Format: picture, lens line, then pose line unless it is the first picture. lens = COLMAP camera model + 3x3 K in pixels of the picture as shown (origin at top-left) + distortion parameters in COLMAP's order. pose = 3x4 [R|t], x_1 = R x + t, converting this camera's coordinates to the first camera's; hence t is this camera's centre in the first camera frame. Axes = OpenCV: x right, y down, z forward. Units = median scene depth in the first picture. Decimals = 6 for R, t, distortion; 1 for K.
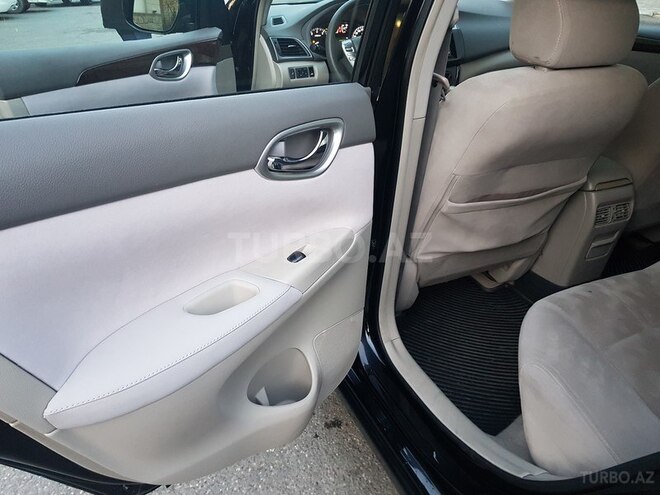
lens RADIAL K [[491.3, 0, 330.0], [0, 491.3, 247.5], [0, 0, 1]] dist [-0.003959, 0.002427]
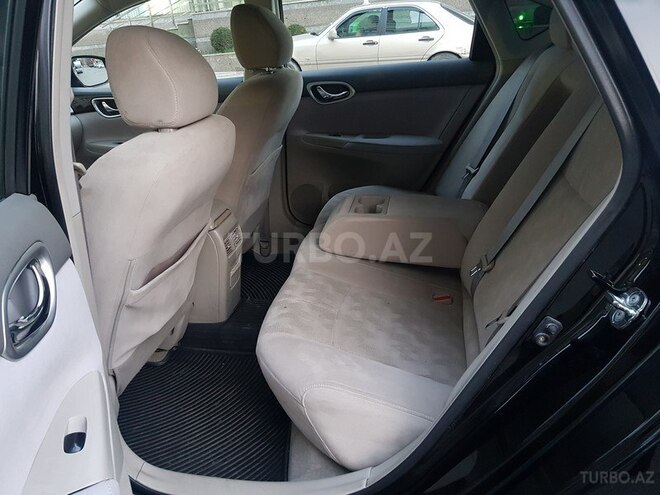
lens RADIAL K [[491.3, 0, 330.0], [0, 491.3, 247.5], [0, 0, 1]] dist [-0.003959, 0.002427]
pose [[0.592363, -0.363328, 0.719096, -0.156365], [0.447801, 0.890454, 0.081028, -0.074415], [-0.669762, 0.274014, 0.690171, 0.134848]]
